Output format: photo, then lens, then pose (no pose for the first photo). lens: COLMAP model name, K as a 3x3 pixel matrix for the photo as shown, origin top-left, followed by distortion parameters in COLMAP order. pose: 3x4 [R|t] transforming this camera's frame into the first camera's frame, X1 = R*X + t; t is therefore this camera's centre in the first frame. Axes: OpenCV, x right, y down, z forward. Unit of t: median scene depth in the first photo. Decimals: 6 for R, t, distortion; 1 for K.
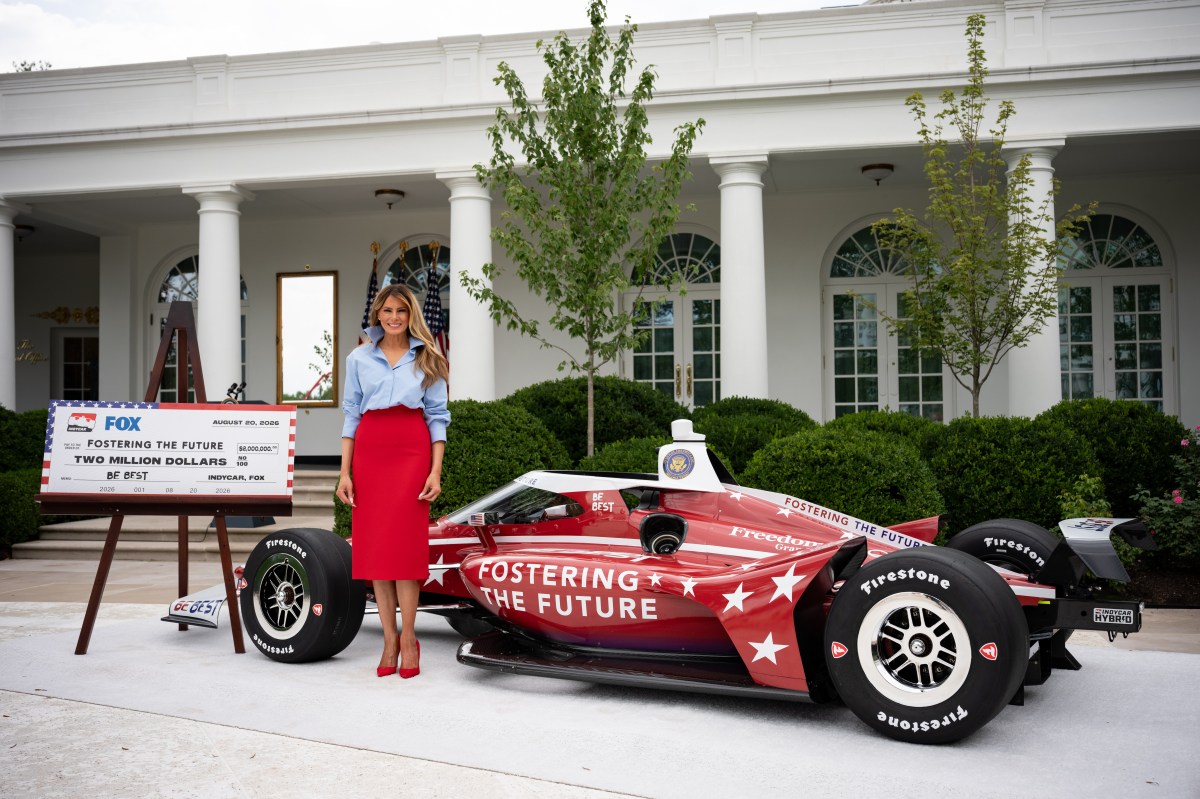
lens RADIAL K [[1225.1, 0, 607.0], [0, 1225.1, 405.0], [0, 0, 1]] dist [-0.044006, 0.093575]
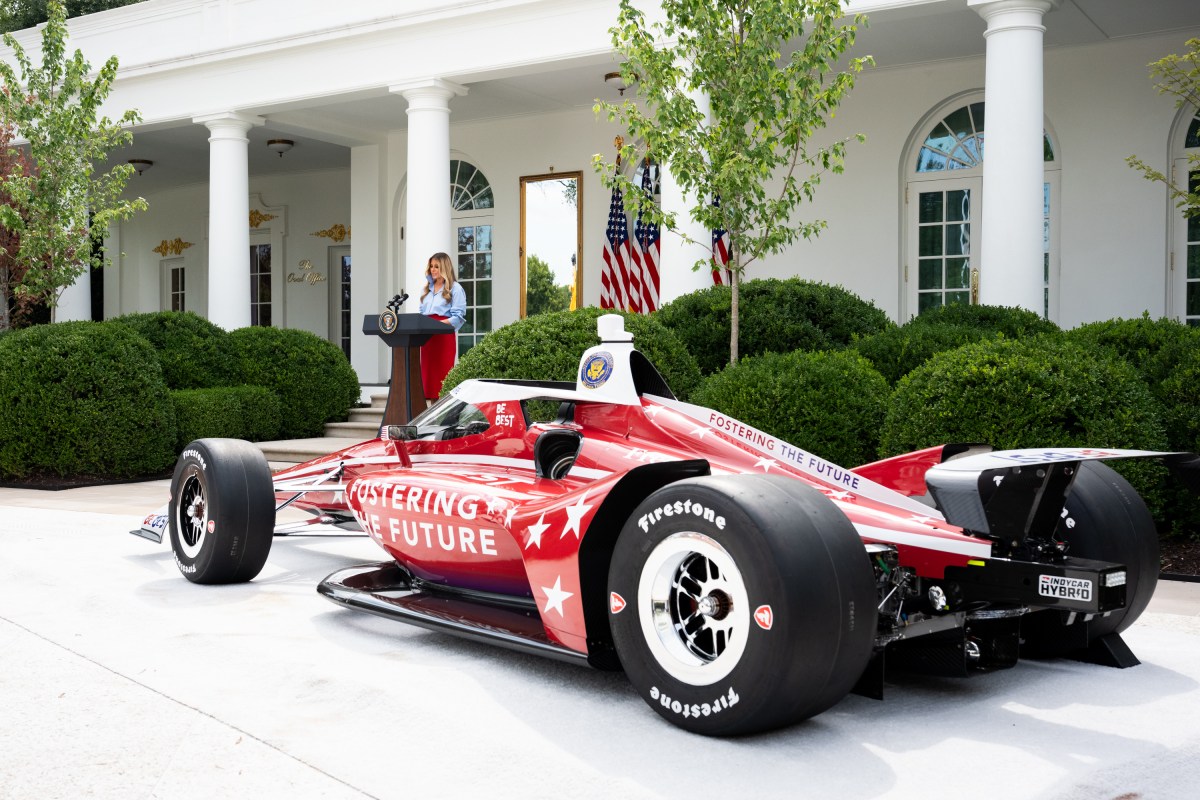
lens RADIAL K [[1378.9, 0, 509.6], [0, 1378.9, 431.4], [0, 0, 1]] dist [-0.017900, 0.002235]
pose [[0.921605, 0.024119, -0.387379, 0.376867], [0.003185, 0.997564, 0.069687, 0.026566], [0.388116, -0.065458, 0.919283, 0.151767]]
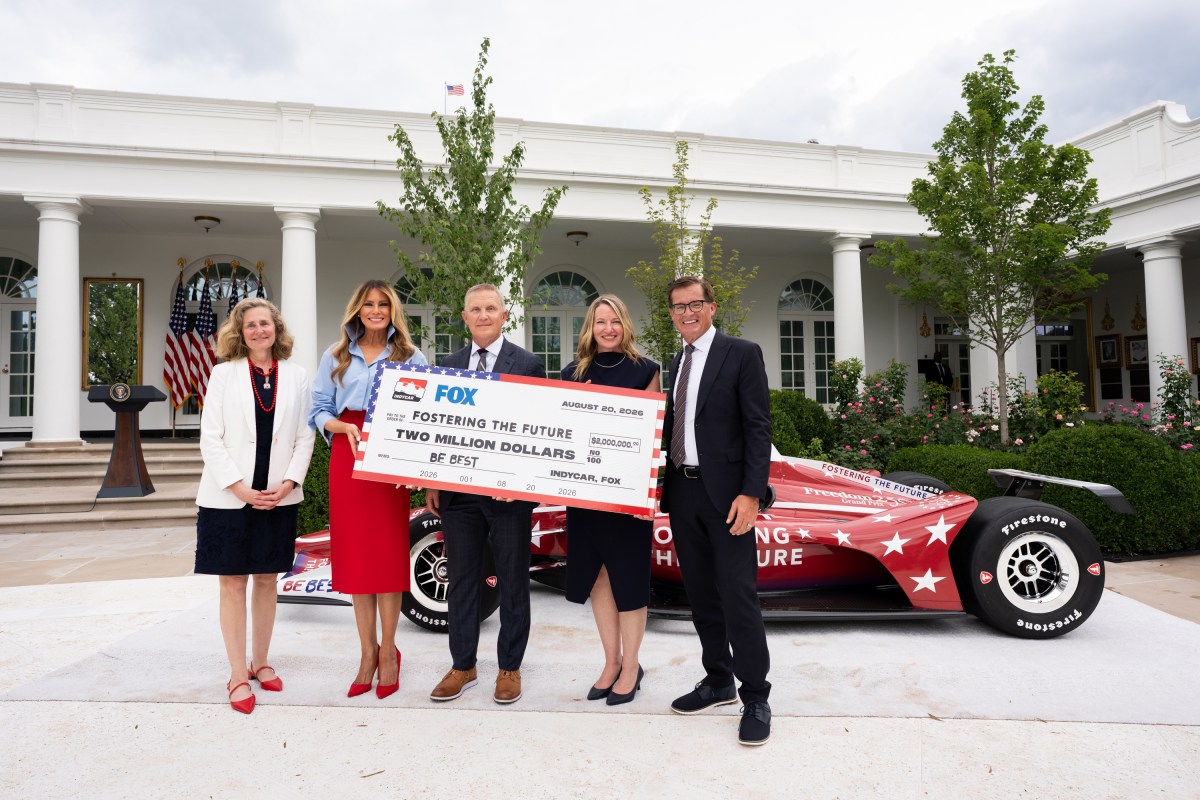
lens RADIAL K [[779.0, 0, 589.4], [0, 779.0, 374.6], [0, 0, 1]] dist [-0.053682, 0.039317]
pose [[0.897381, 0.014164, 0.441029, -0.484478], [-0.006405, 0.999797, -0.019078, -0.006011], [-0.441210, 0.014296, 0.897290, 0.344327]]
